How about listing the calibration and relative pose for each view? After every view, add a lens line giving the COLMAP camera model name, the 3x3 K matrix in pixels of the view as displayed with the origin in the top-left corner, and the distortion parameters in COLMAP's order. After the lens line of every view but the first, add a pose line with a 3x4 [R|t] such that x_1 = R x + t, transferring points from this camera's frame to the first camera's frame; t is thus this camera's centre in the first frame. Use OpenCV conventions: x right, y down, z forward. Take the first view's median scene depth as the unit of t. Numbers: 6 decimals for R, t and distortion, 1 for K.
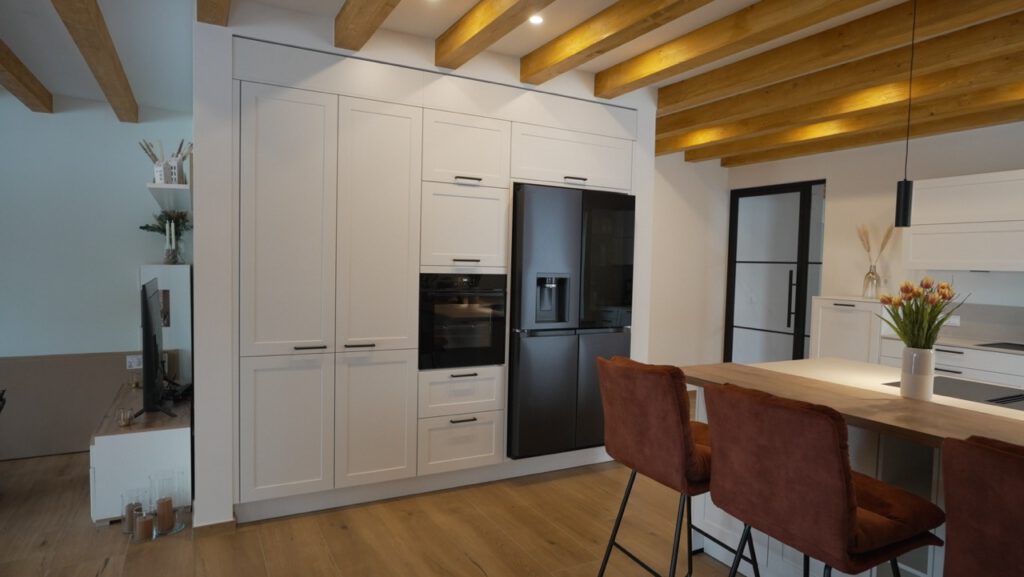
lens RADIAL K [[579.7, 0, 512.0], [0, 579.7, 288.5], [0, 0, 1]] dist [-0.026163, 0.000218]
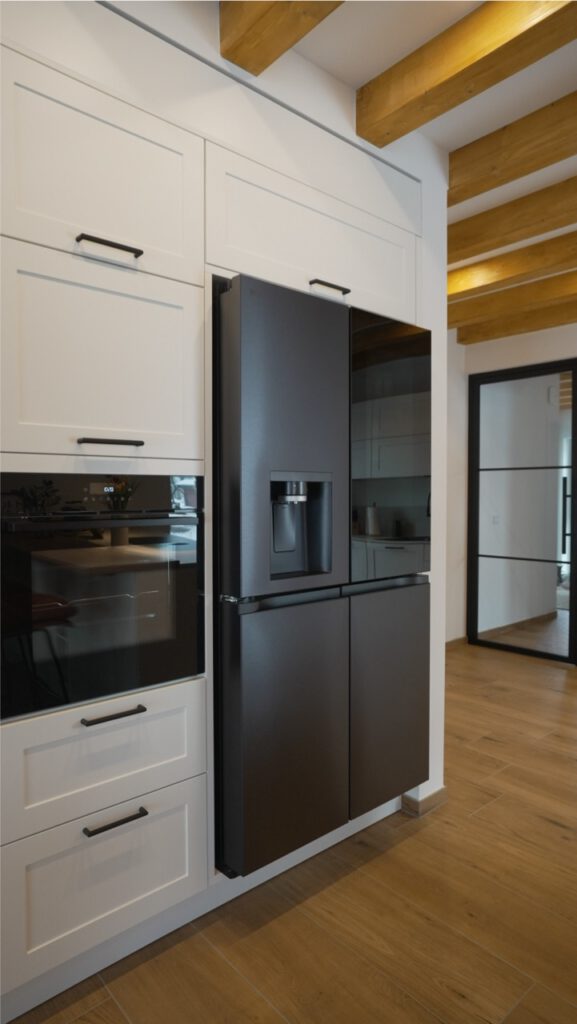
lens RADIAL K [[600.4, 0, 288.5], [0, 600.4, 512.0], [0, 0, 1]] dist [-0.018177, 0.000589]
pose [[0.976541, -0.032228, 0.212904, -0.044768], [0.033984, 0.999412, -0.004593, 0.007874], [-0.212631, 0.011721, 0.977062, 0.525250]]
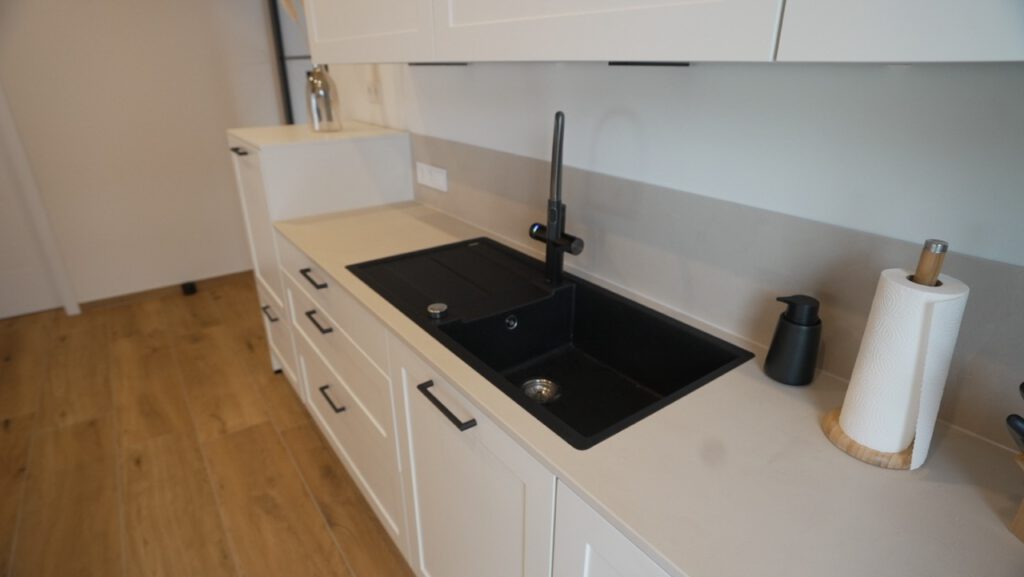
lens RADIAL K [[538.1, 0, 505.5], [0, 538.1, 288.8], [0, 0, 1]] dist [-0.031459, 0.000986]
pose [[0.990926, -0.084804, 0.104278, 0.956790], [0.043364, 0.936057, 0.349165, -0.005155], [-0.127221, -0.341475, 0.931241, 0.700011]]
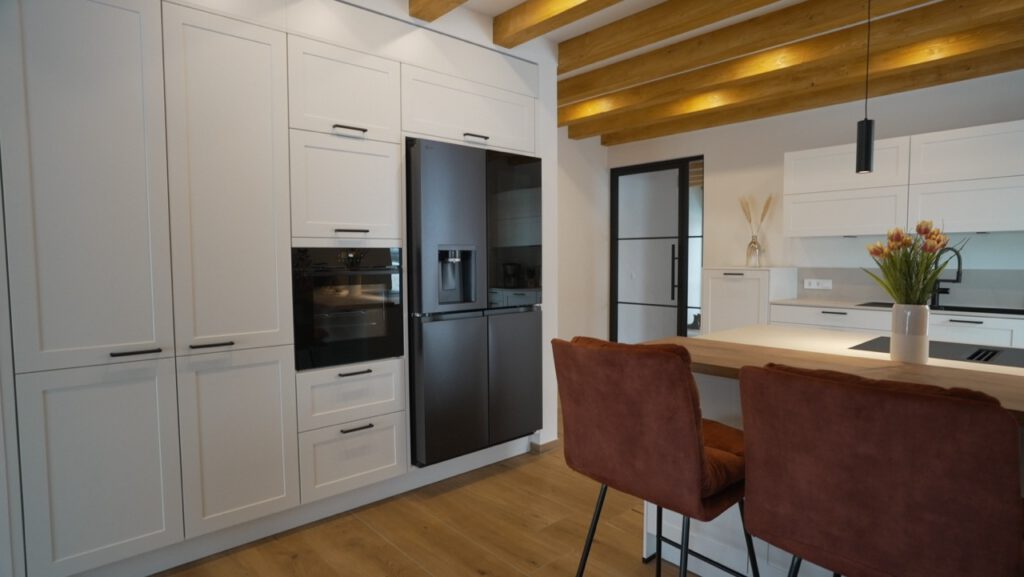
lens RADIAL K [[538.1, 0, 505.5], [0, 538.1, 288.8], [0, 0, 1]] dist [-0.031459, 0.000986]
pose [[0.974058, -0.043707, 0.222037, -0.037721], [0.039717, 0.998960, 0.022405, 0.022577], [-0.222786, -0.013005, 0.974781, 0.214620]]
